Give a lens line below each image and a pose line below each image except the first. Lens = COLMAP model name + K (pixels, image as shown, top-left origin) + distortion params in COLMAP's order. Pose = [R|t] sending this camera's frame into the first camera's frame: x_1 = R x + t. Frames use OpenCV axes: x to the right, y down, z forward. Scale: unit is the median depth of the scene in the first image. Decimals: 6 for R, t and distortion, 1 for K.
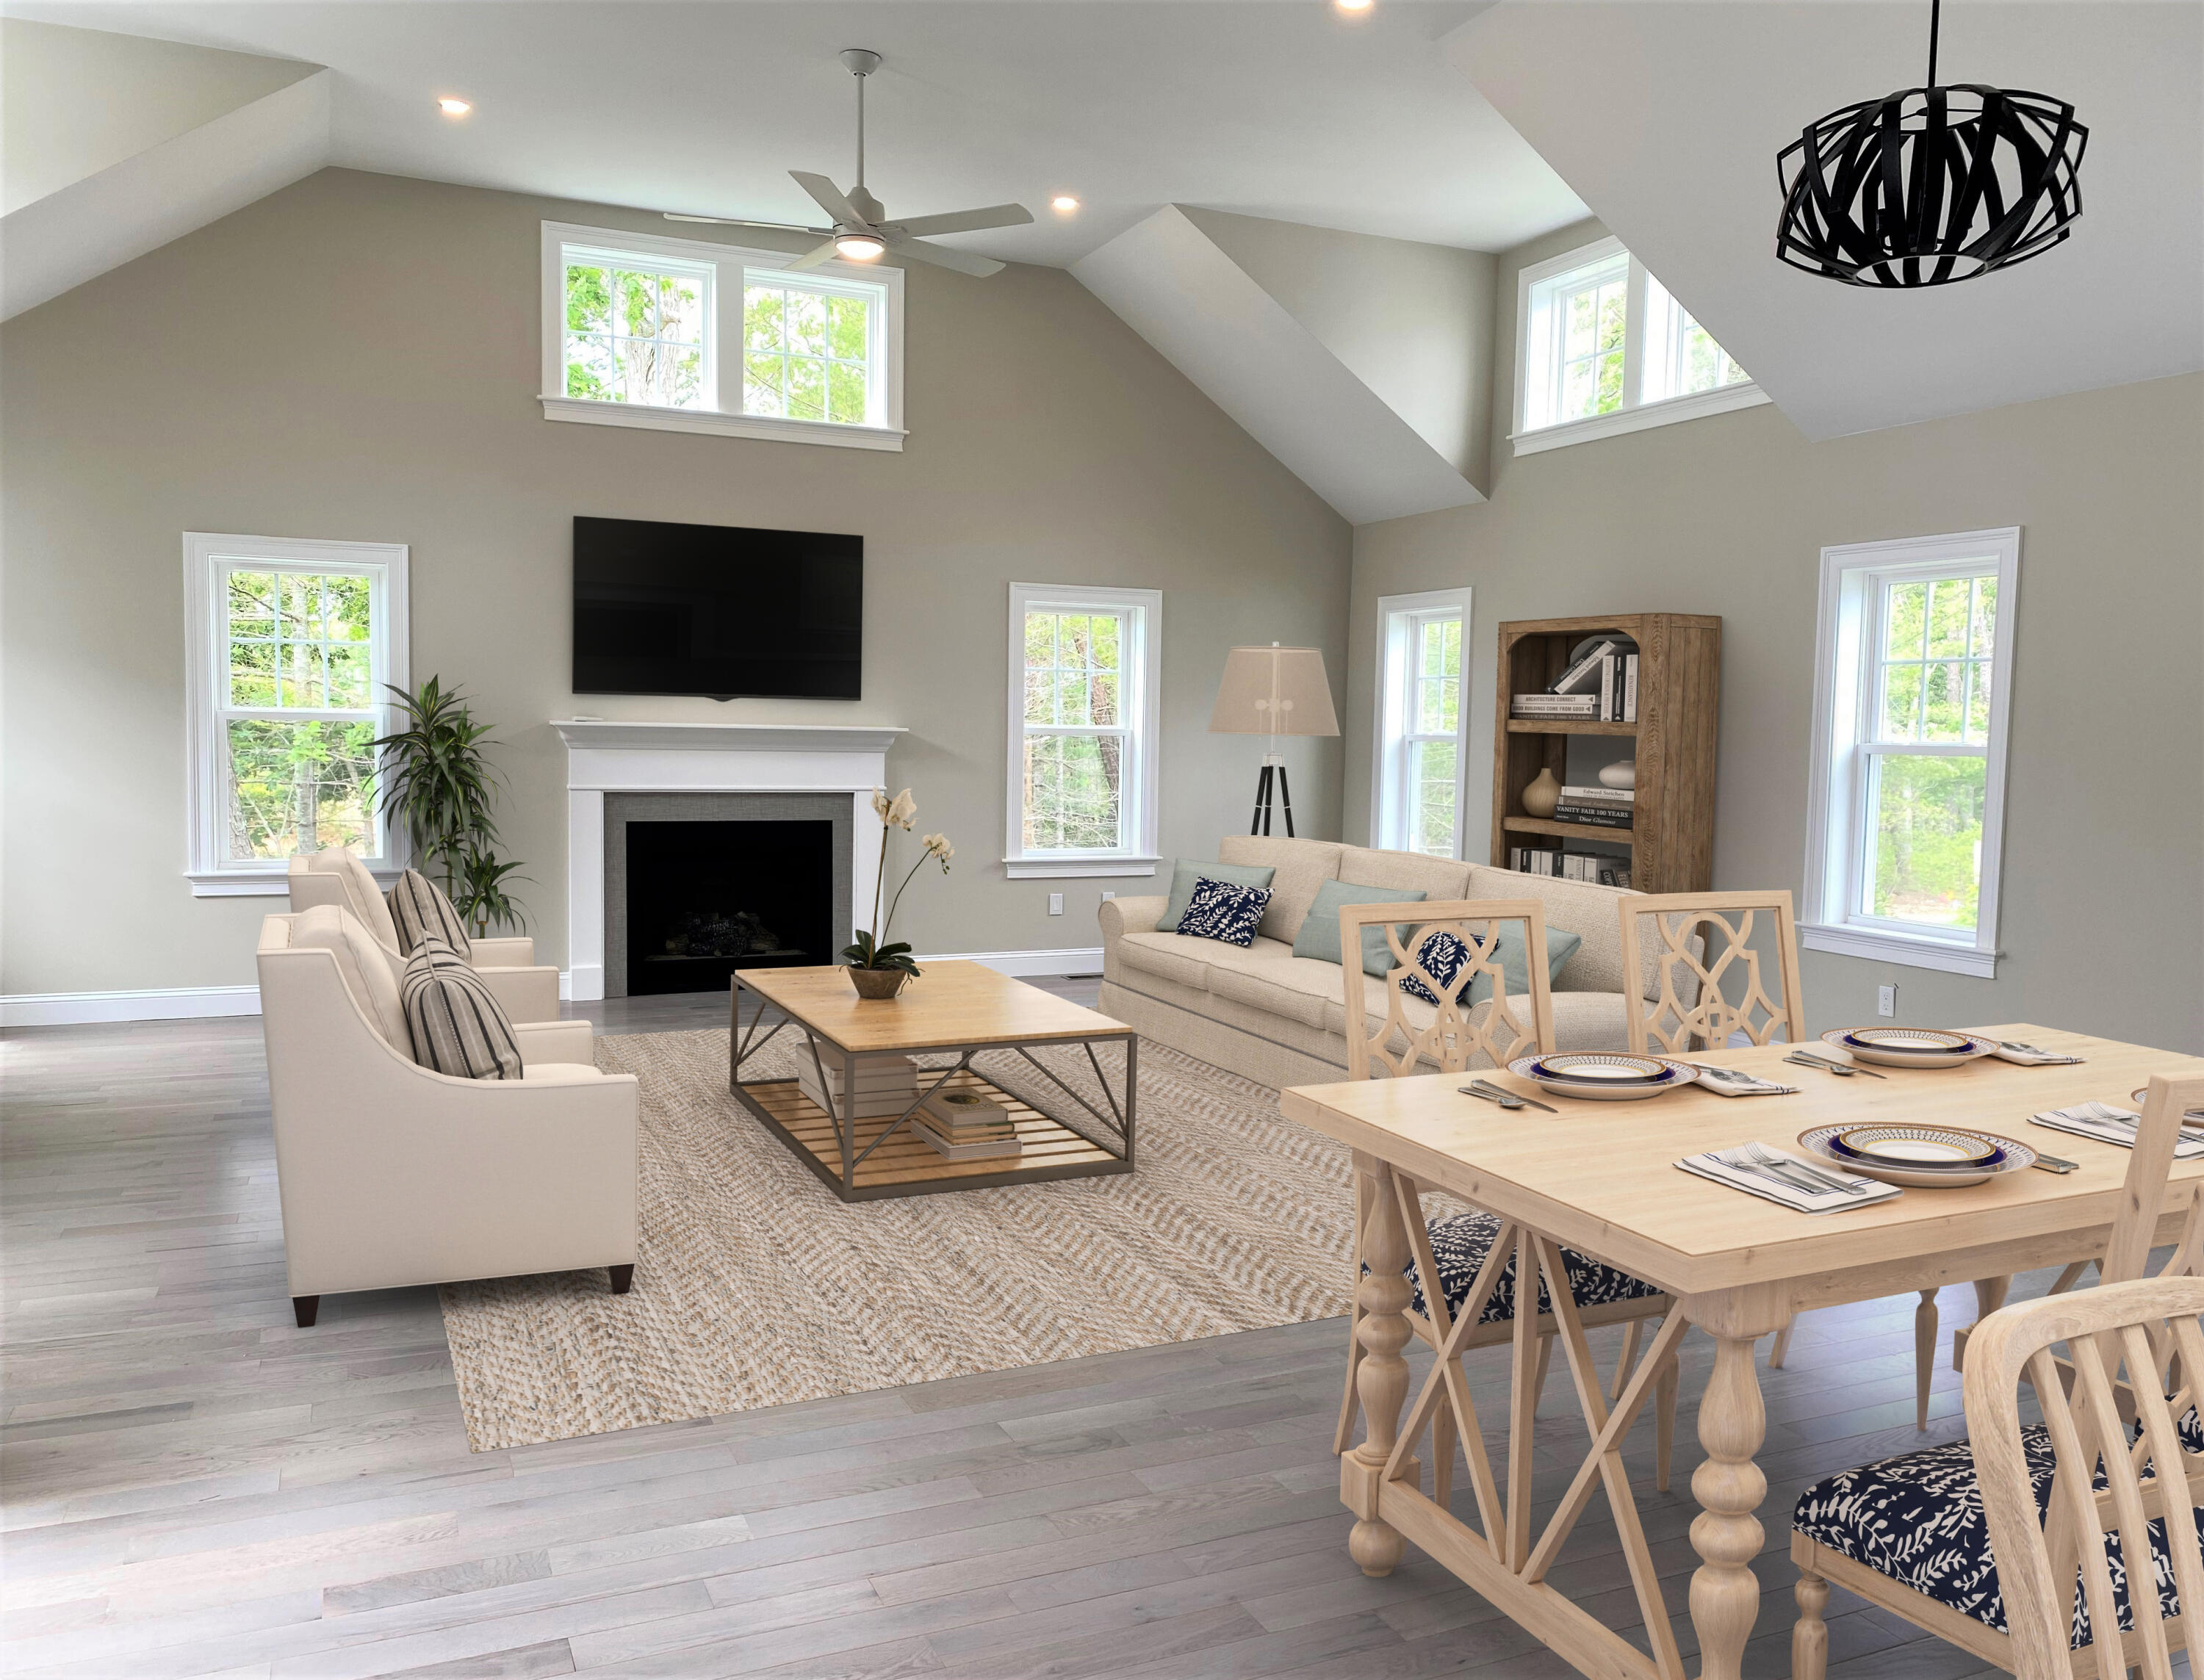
lens RADIAL K [[1670.4, 0, 1171.7], [0, 1670.4, 848.8], [0, 0, 1]] dist [0.020961, -0.036986]
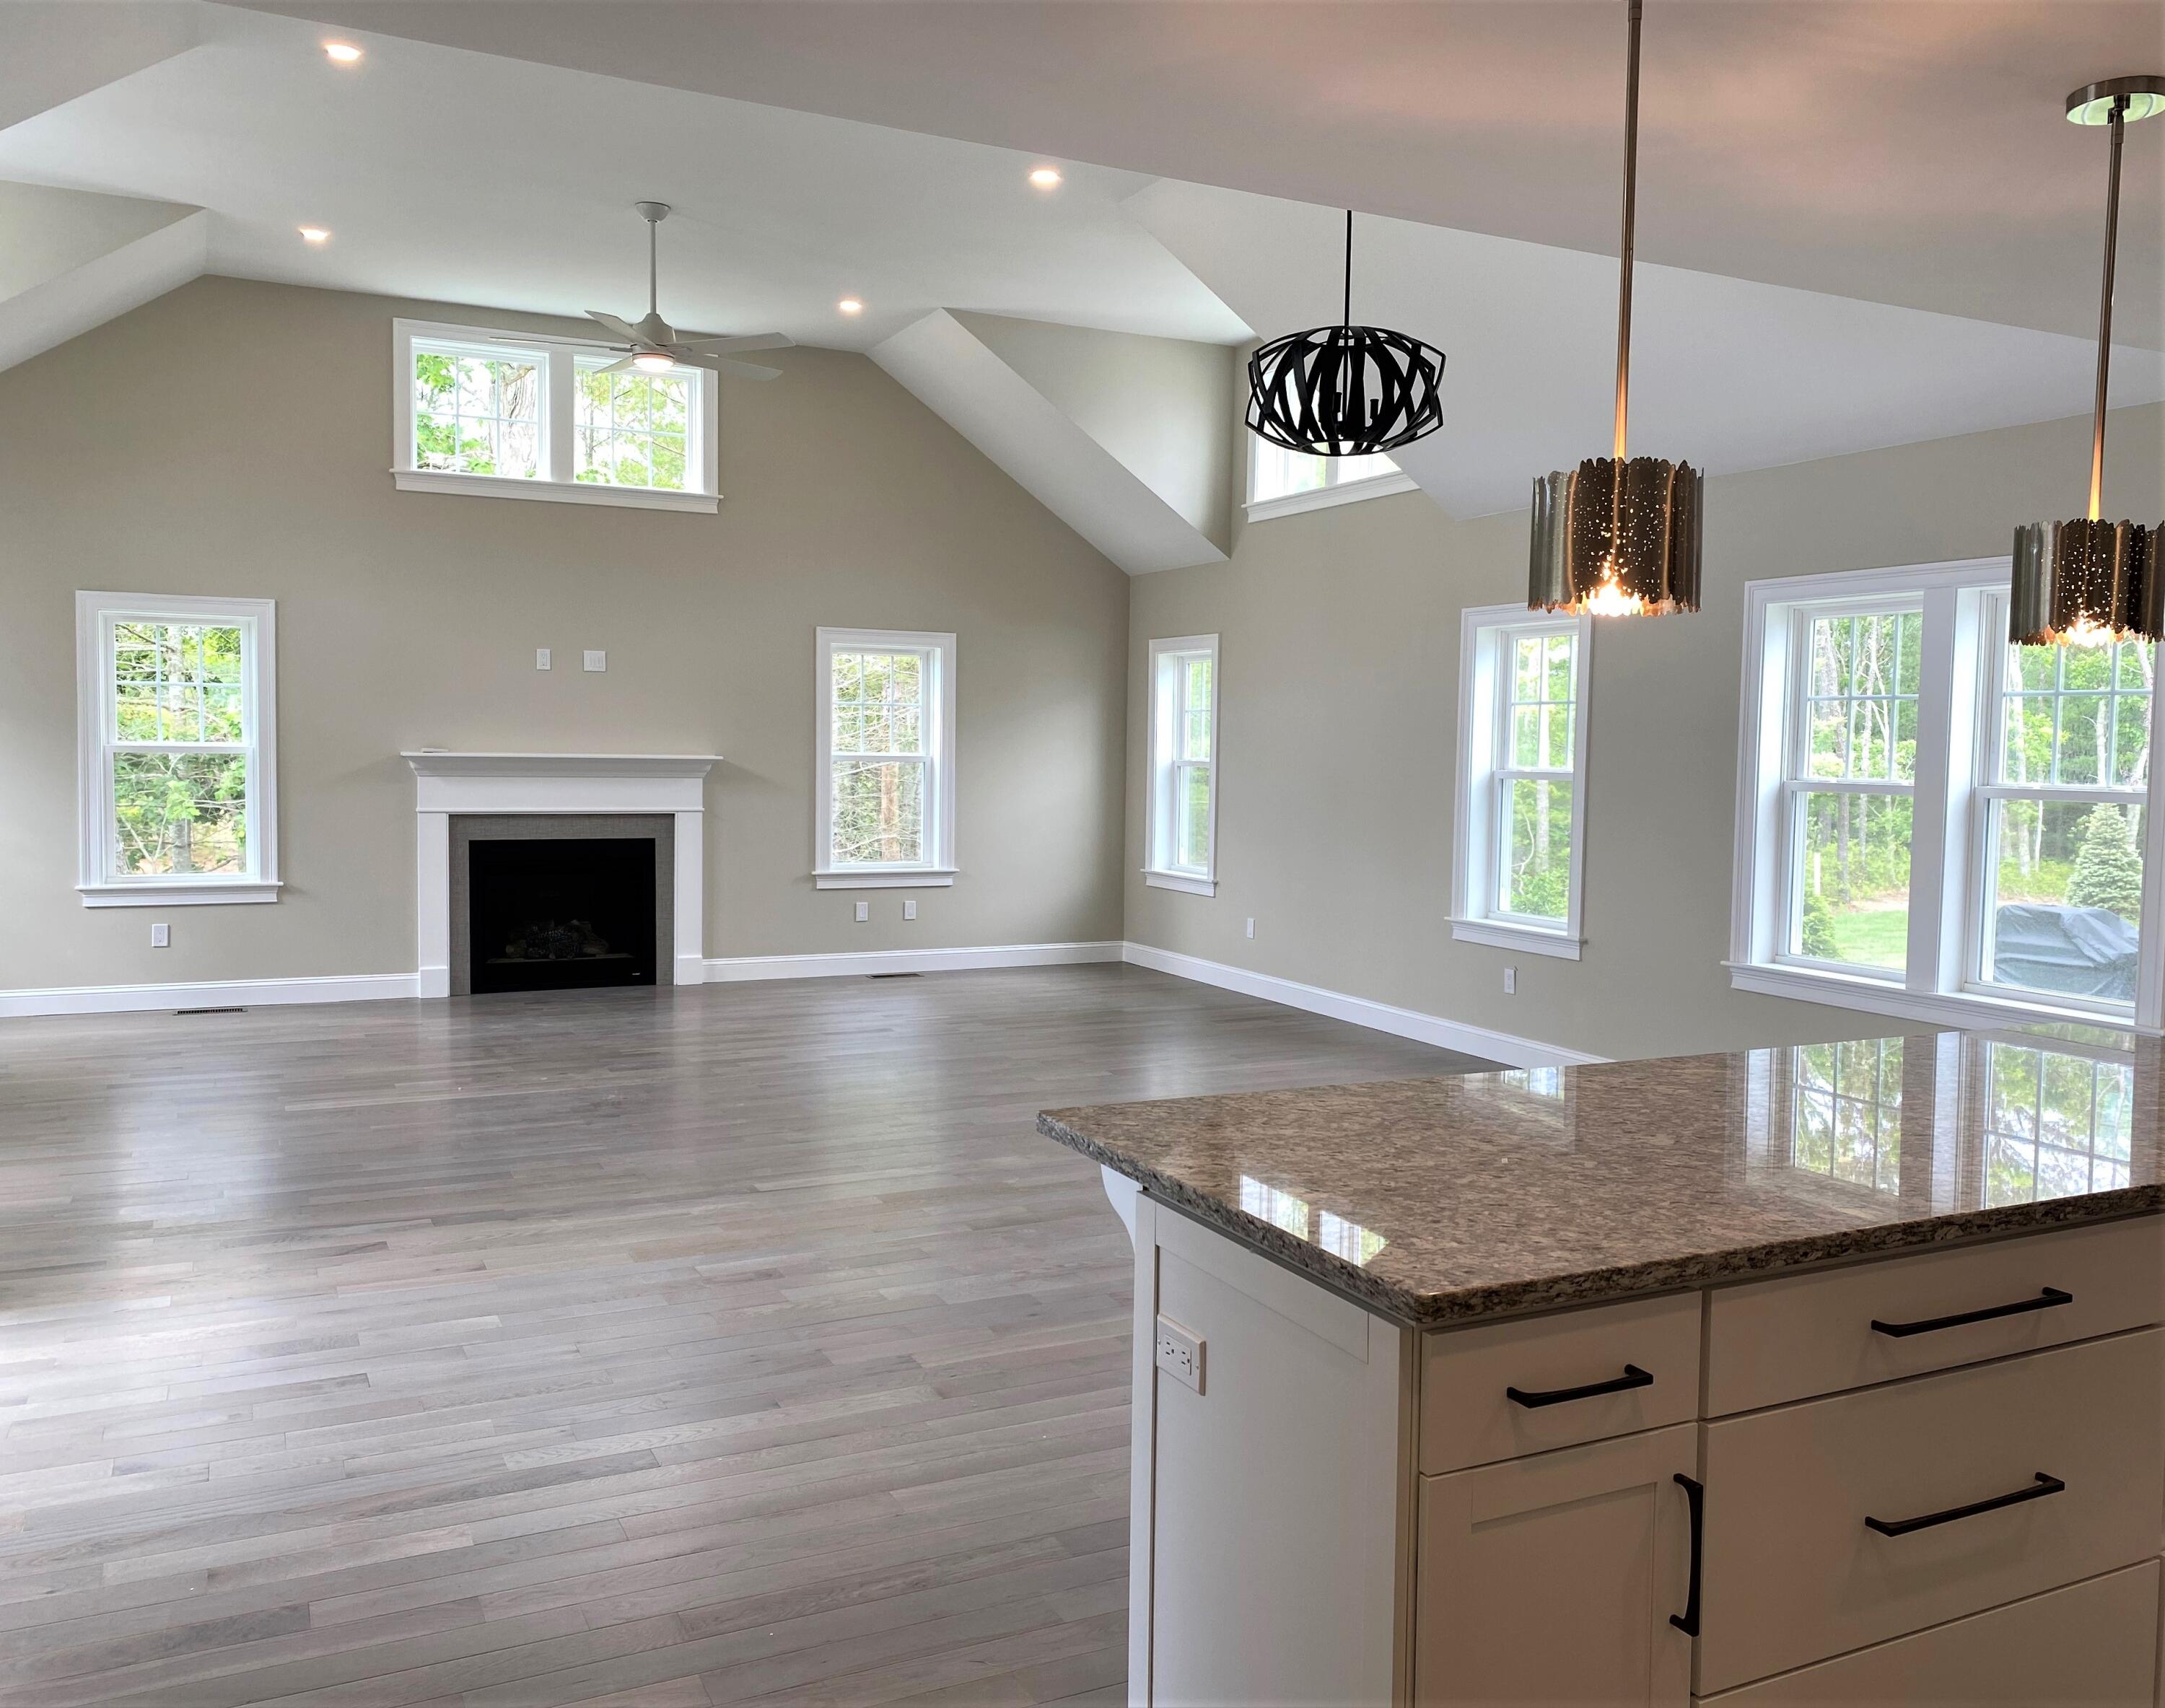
lens RADIAL K [[1748.4, 0, 1184.8], [0, 1748.4, 851.6], [0, 0, 1]] dist [0.002090, -0.032006]
pose [[0.998886, -0.005139, 0.046902, 0.103762], [0.005628, 0.999931, -0.010291, 0.006399], [-0.046845, 0.010543, 0.998847, -0.208011]]
